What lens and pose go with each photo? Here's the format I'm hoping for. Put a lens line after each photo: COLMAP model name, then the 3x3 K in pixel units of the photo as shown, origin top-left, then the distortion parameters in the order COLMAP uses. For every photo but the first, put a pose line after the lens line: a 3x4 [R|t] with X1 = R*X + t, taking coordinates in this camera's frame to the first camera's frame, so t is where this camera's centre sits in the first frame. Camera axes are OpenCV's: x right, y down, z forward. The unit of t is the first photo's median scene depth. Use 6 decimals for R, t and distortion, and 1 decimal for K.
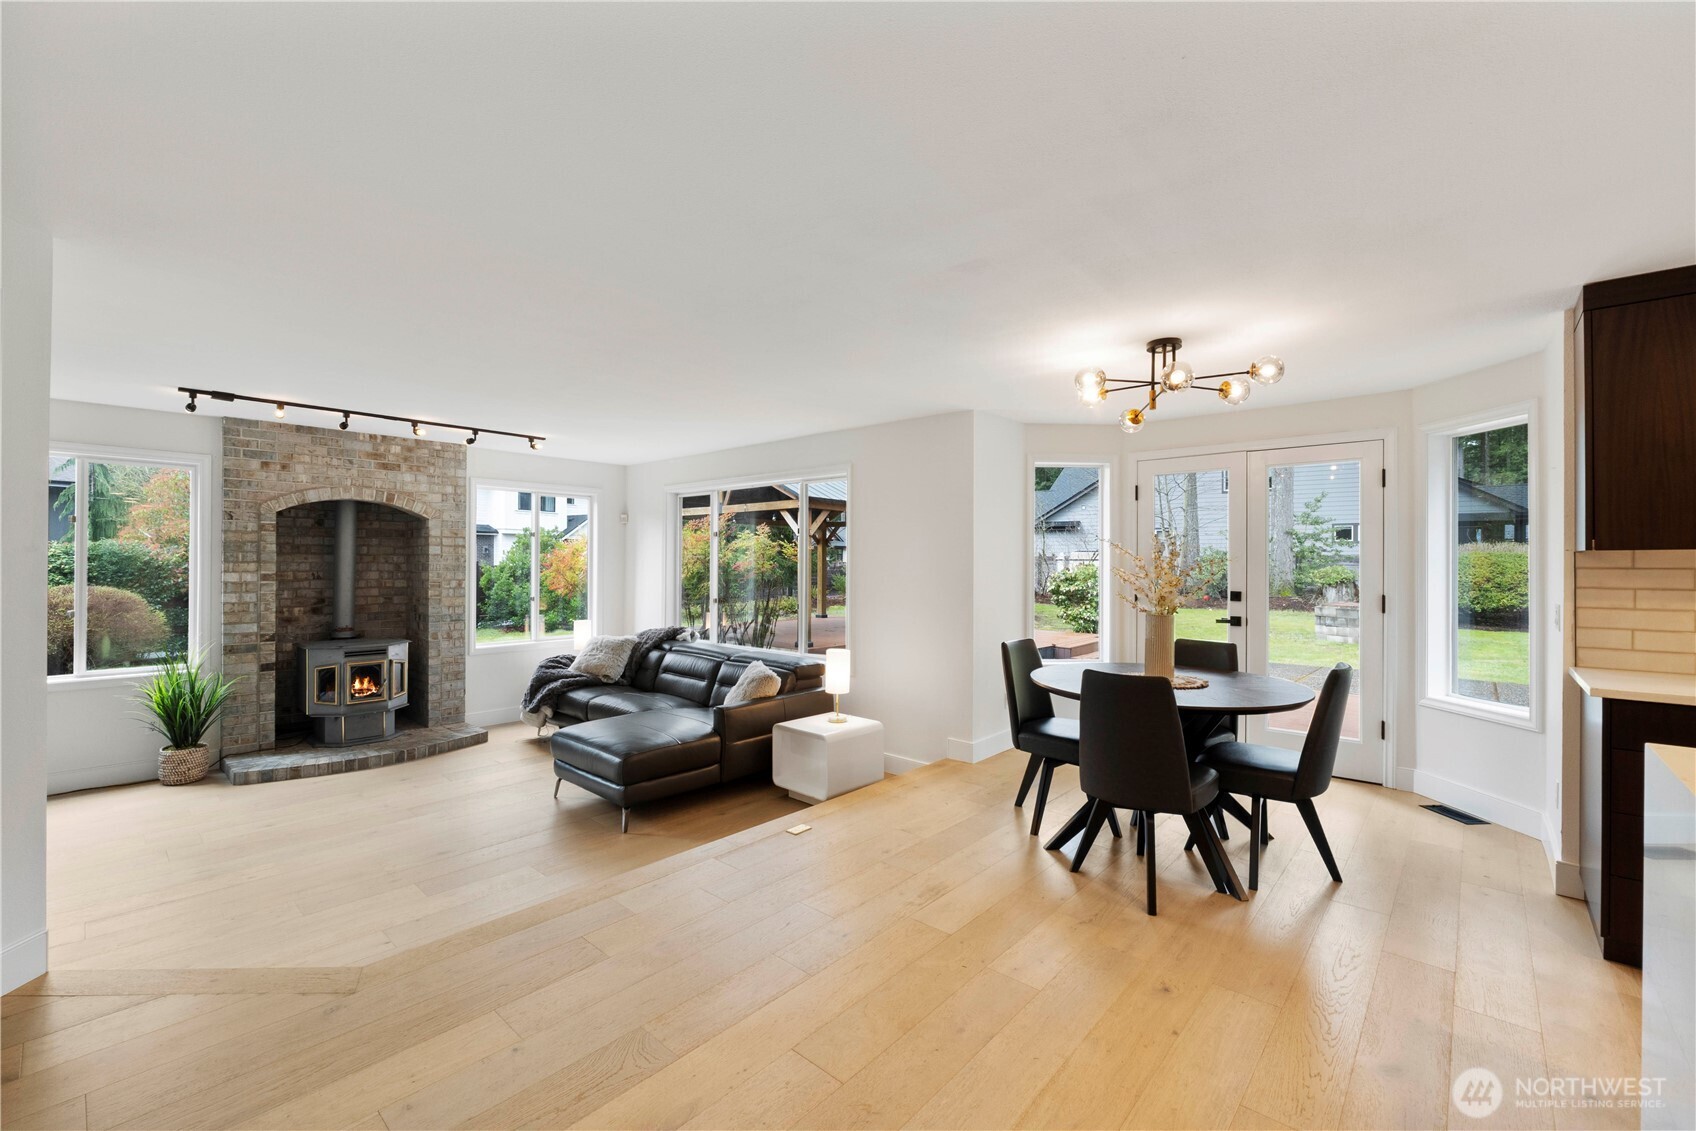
lens RADIAL K [[706.8, 0, 846.0], [0, 706.8, 562.3], [0, 0, 1]] dist [-0.009803, 0.000150]
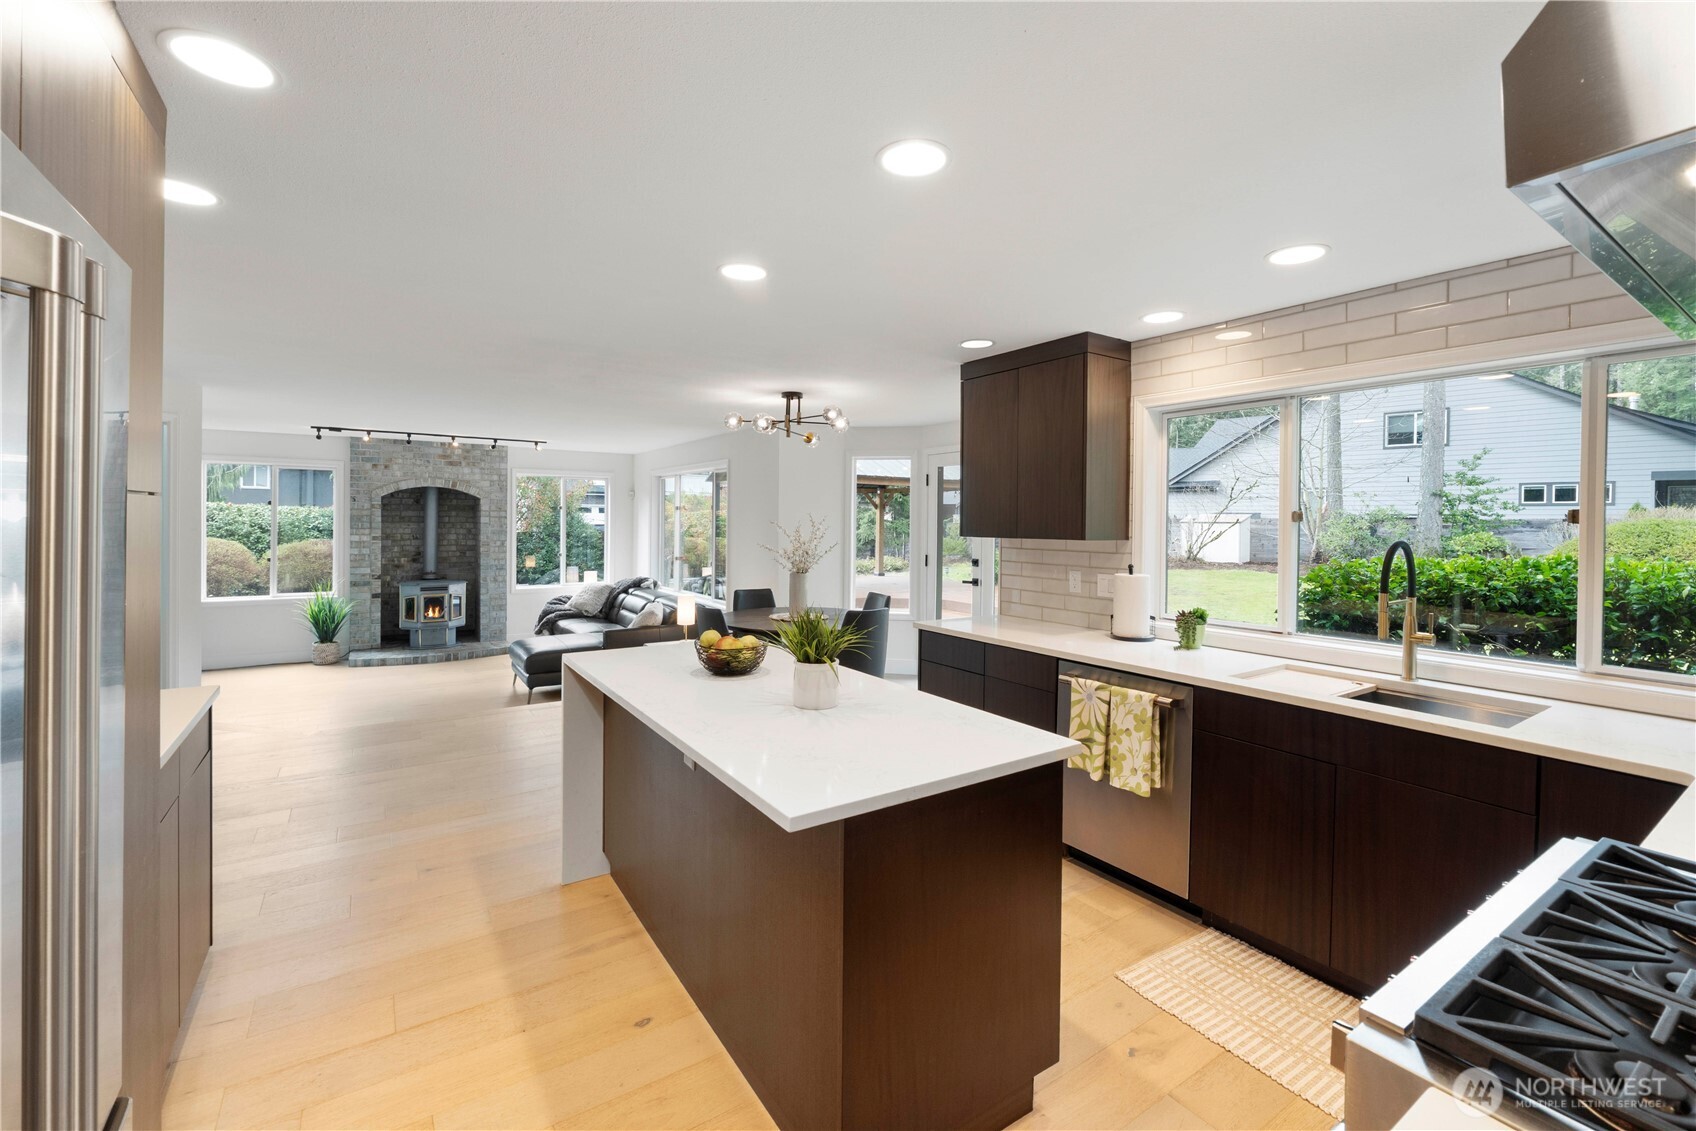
lens RADIAL K [[722.9, 0, 850.4], [0, 722.9, 527.4], [0, 0, 1]] dist [-0.004320, -0.000306]
pose [[0.969189, 0.008040, -0.246187, 0.532234], [-0.005588, 0.999928, 0.010655, -0.023018], [0.246254, -0.008951, 0.969164, -0.263774]]
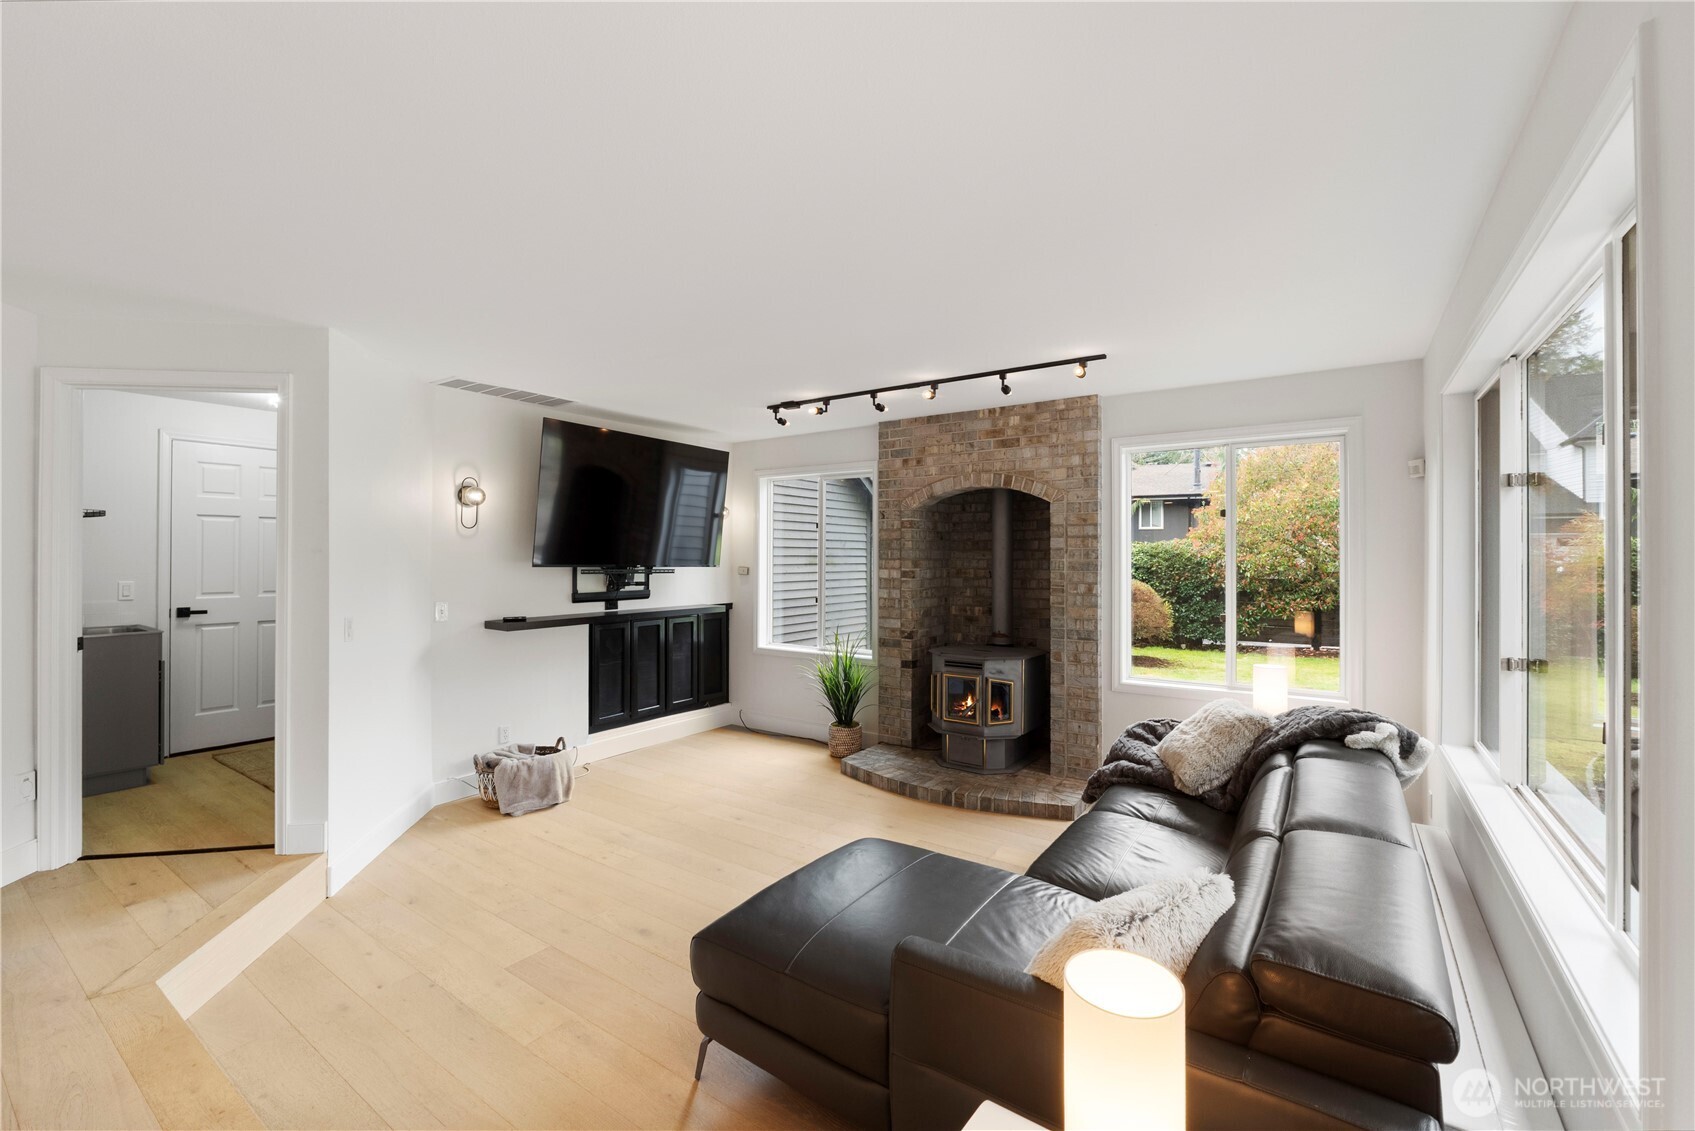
lens RADIAL K [[710.8, 0, 847.9], [0, 710.8, 556.1], [0, 0, 1]] dist [-0.002523, -0.000189]
pose [[0.127529, -0.004465, -0.991825, 0.152273], [0.001903, 0.999989, -0.004257, -0.000511], [0.991833, -0.001344, 0.127536, 0.710307]]
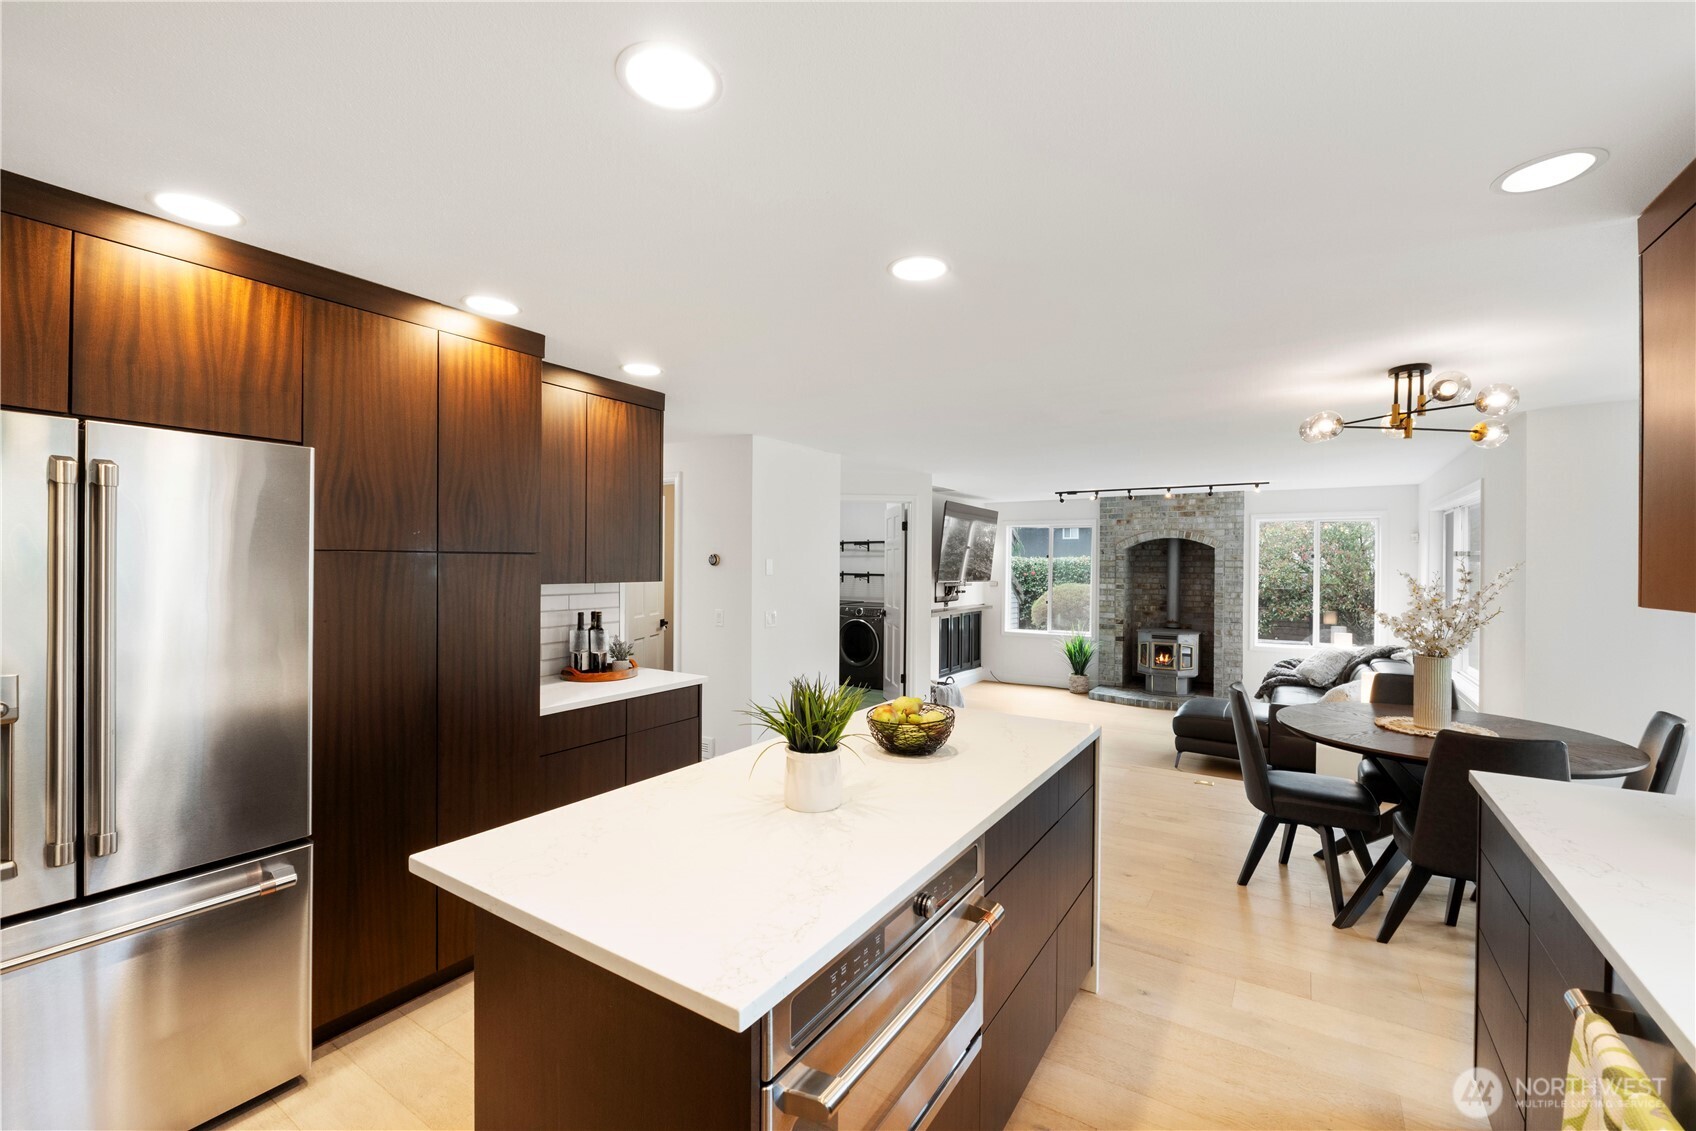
lens RADIAL K [[709.0, 0, 849.1], [0, 709.0, 568.6], [0, 0, 1]] dist [-0.000846, 0.000023]
pose [[0.162502, 0.003036, -0.986704, 0.707640], [-0.003003, 0.999992, 0.002583, -0.023287], [0.986704, 0.002543, 0.162510, 0.056229]]
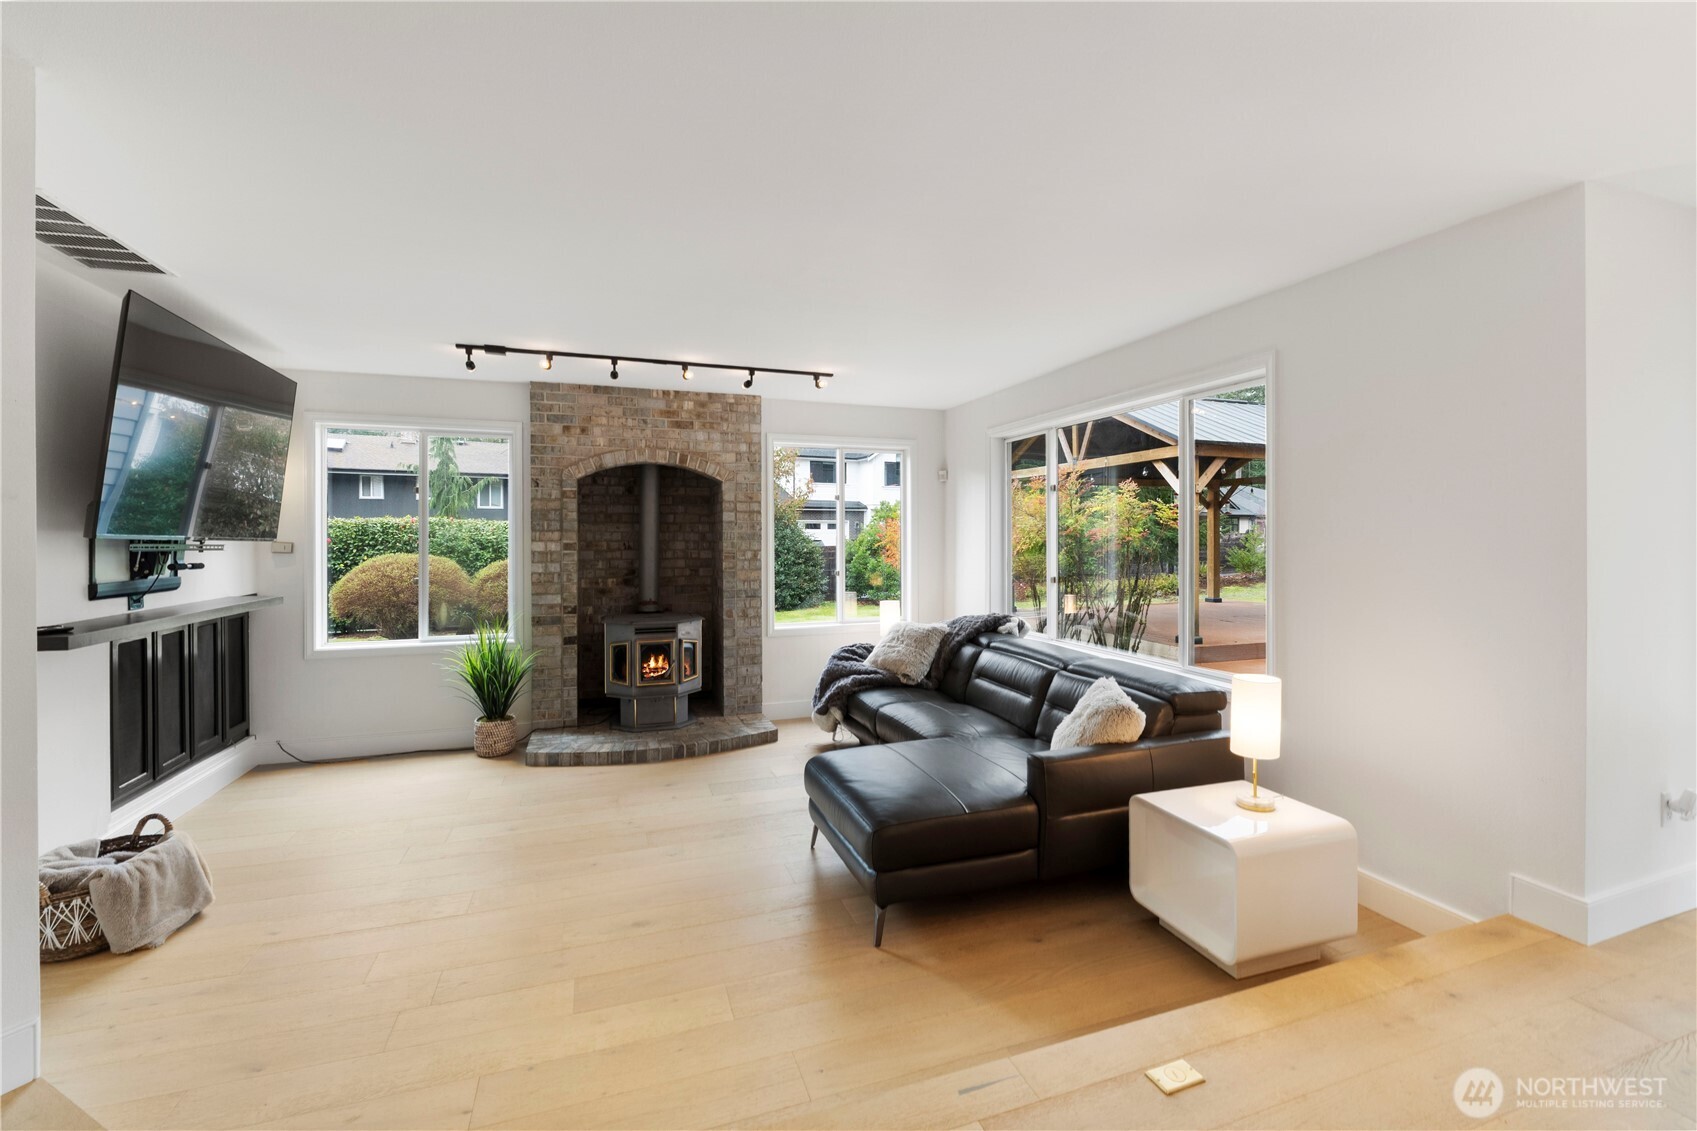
lens RADIAL K [[722.3, 0, 852.9], [0, 722.3, 541.8], [0, 0, 1]] dist [-0.006213, -0.000235]
pose [[0.880000, -0.003891, -0.474958, -0.016246], [0.007282, 0.999959, 0.005299, 0.011087], [0.474918, -0.008121, 0.879992, 0.287734]]
